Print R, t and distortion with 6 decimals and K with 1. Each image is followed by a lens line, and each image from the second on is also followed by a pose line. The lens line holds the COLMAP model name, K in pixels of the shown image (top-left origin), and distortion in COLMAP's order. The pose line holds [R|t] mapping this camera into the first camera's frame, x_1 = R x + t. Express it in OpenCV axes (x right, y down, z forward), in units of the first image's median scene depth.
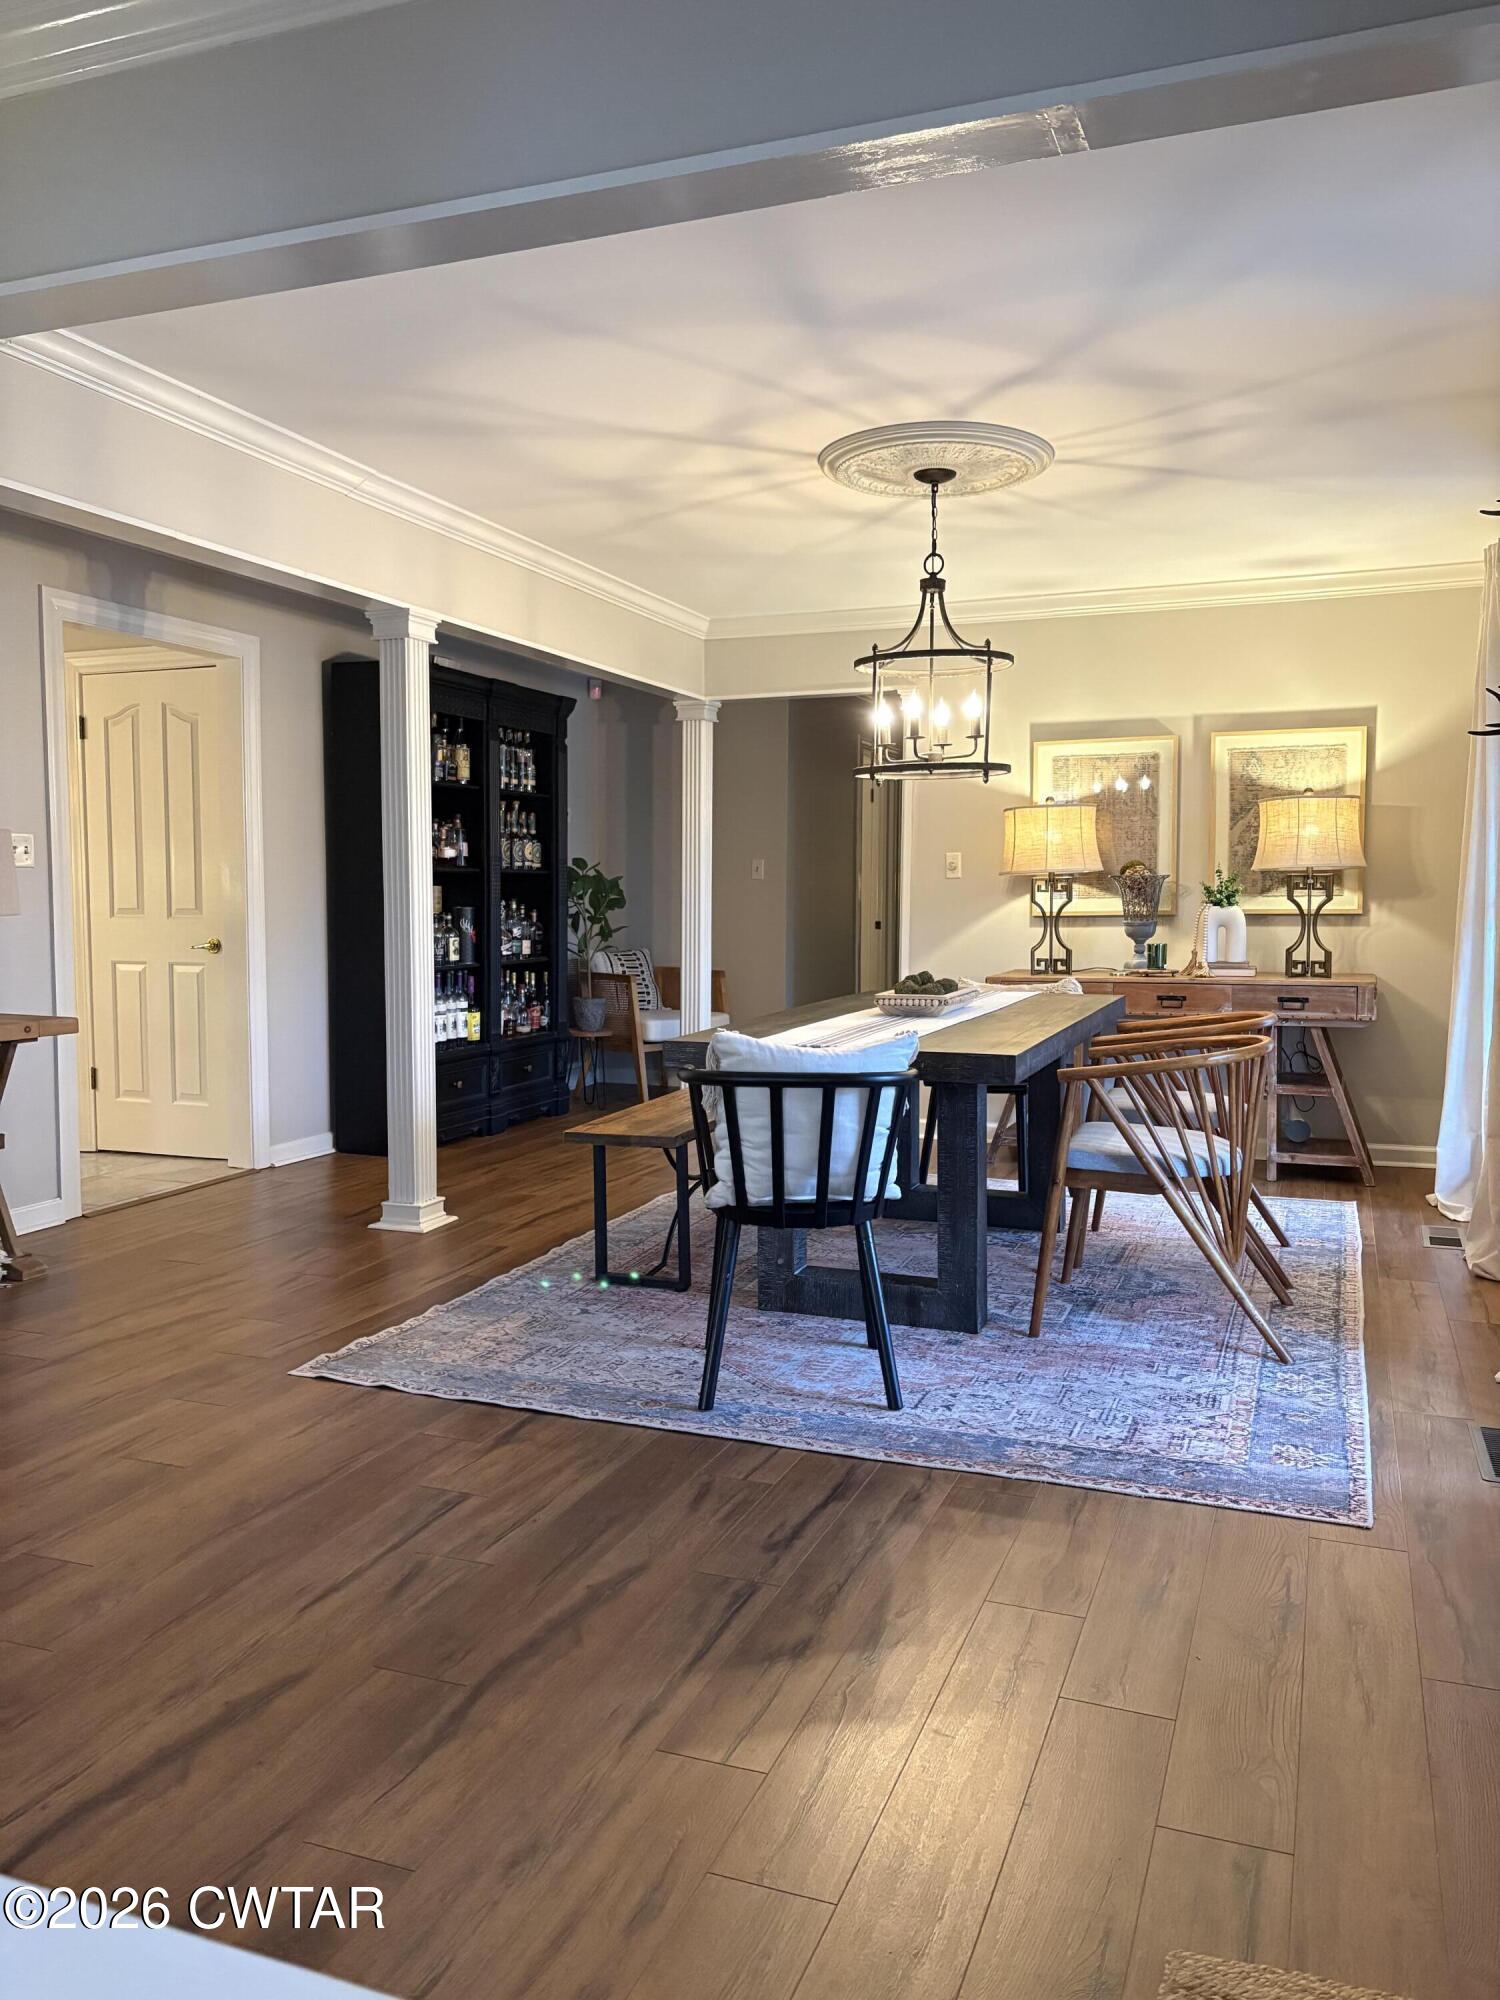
lens RADIAL K [[1503.5, 0, 758.0], [0, 1503.5, 997.2], [0, 0, 1]] dist [0.043715, -0.052736]
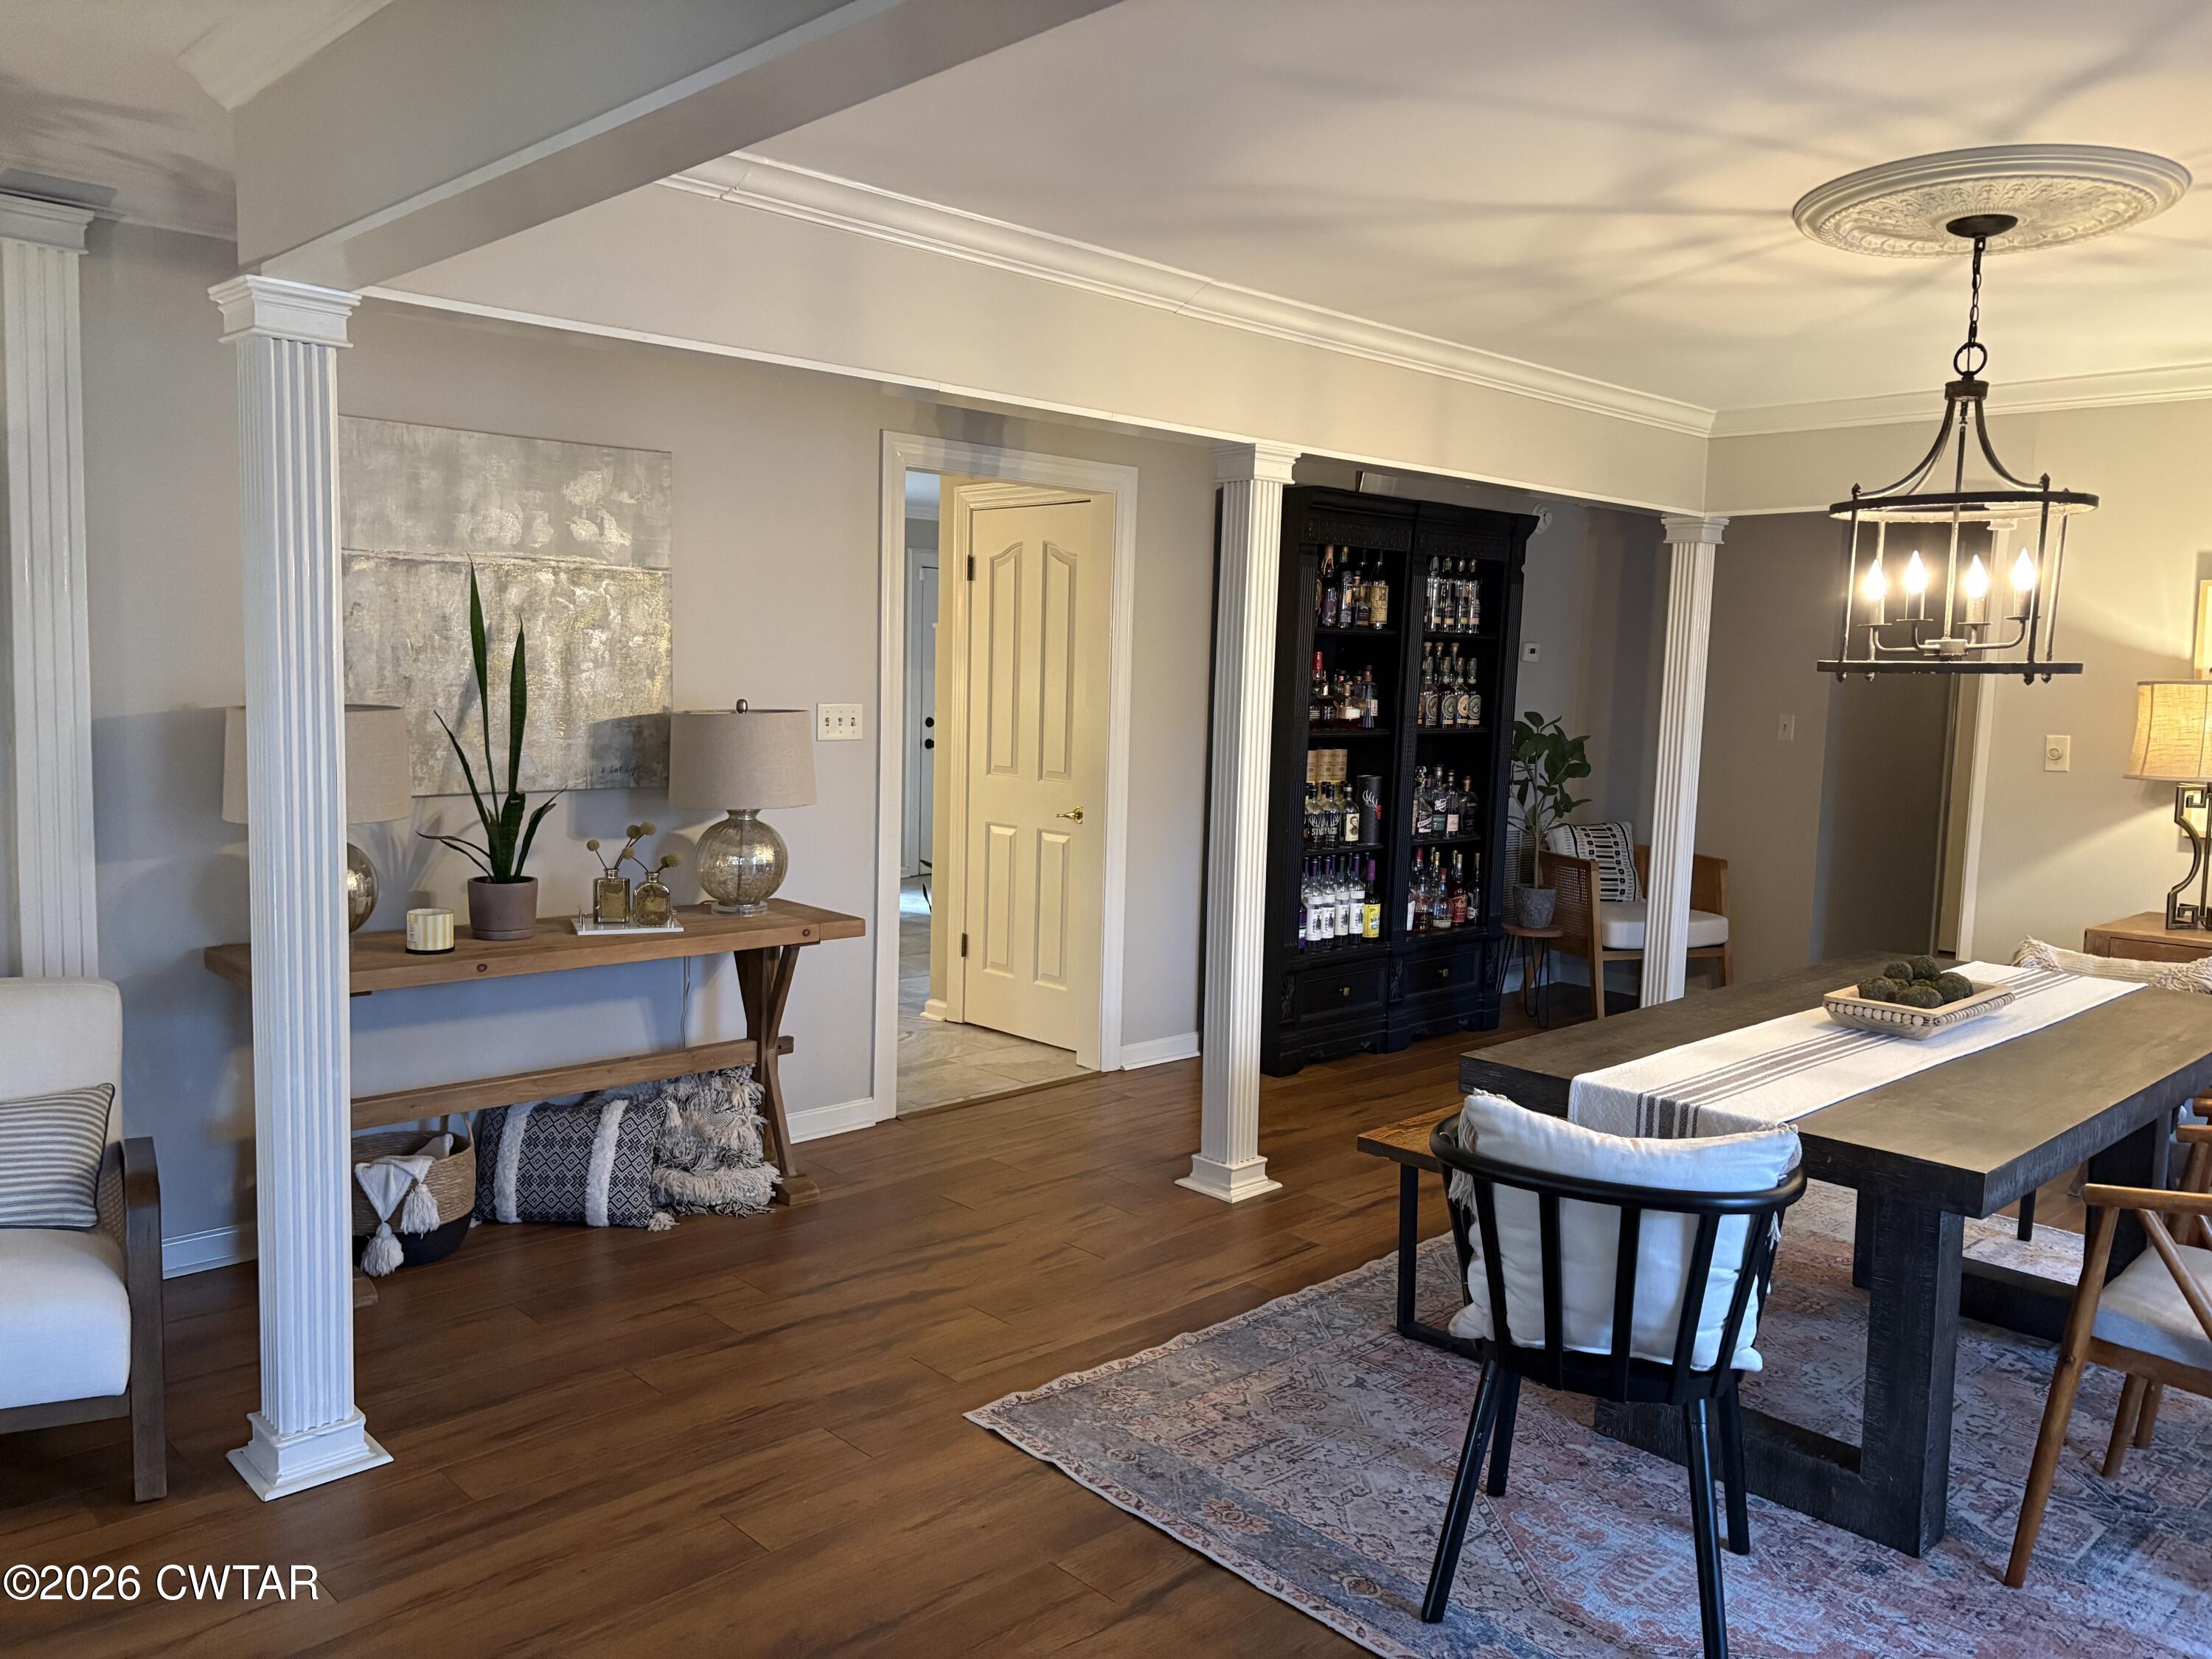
lens RADIAL K [[1662.8, 0, 1097.8], [0, 1662.8, 834.6], [0, 0, 1]] dist [0.043715, -0.052736]
pose [[0.901912, 0.066250, -0.426808, 0.101054], [-0.055800, 0.997758, 0.036960, -0.085809], [0.428300, -0.009519, 0.903586, 0.169801]]
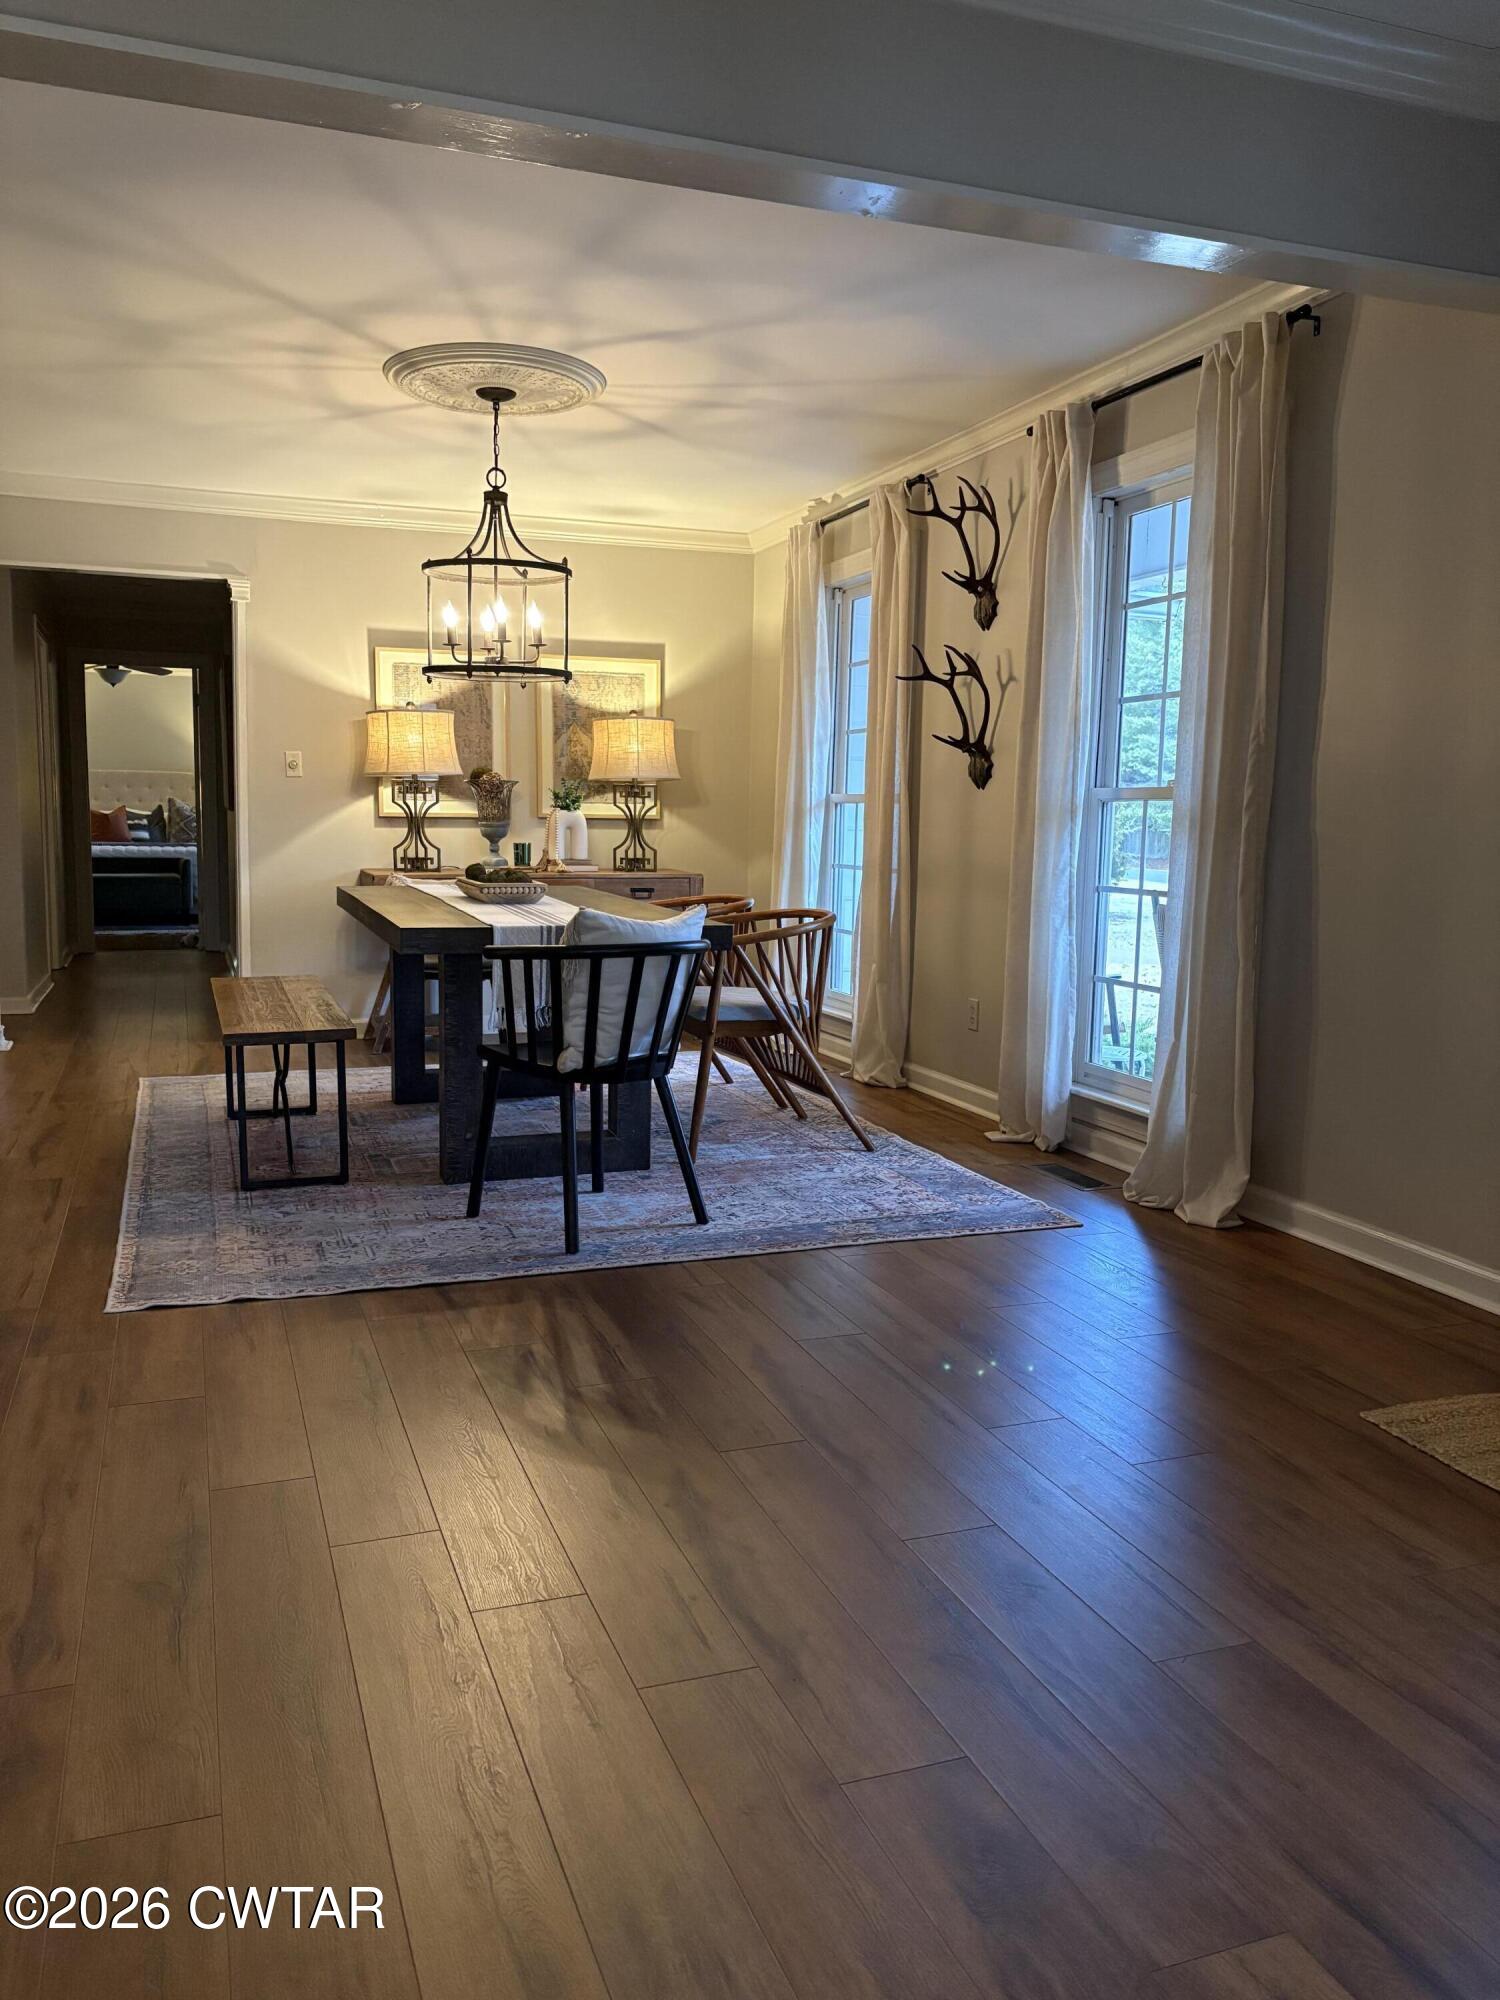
lens RADIAL K [[1503.5, 0, 739.6], [0, 1503.5, 1006.5], [0, 0, 1]] dist [0.043715, -0.052736]
pose [[0.753319, -0.071347, 0.653774, -0.488150], [0.031274, 0.996860, 0.072751, 0.012801], [-0.656912, -0.034359, 0.753184, 0.071213]]
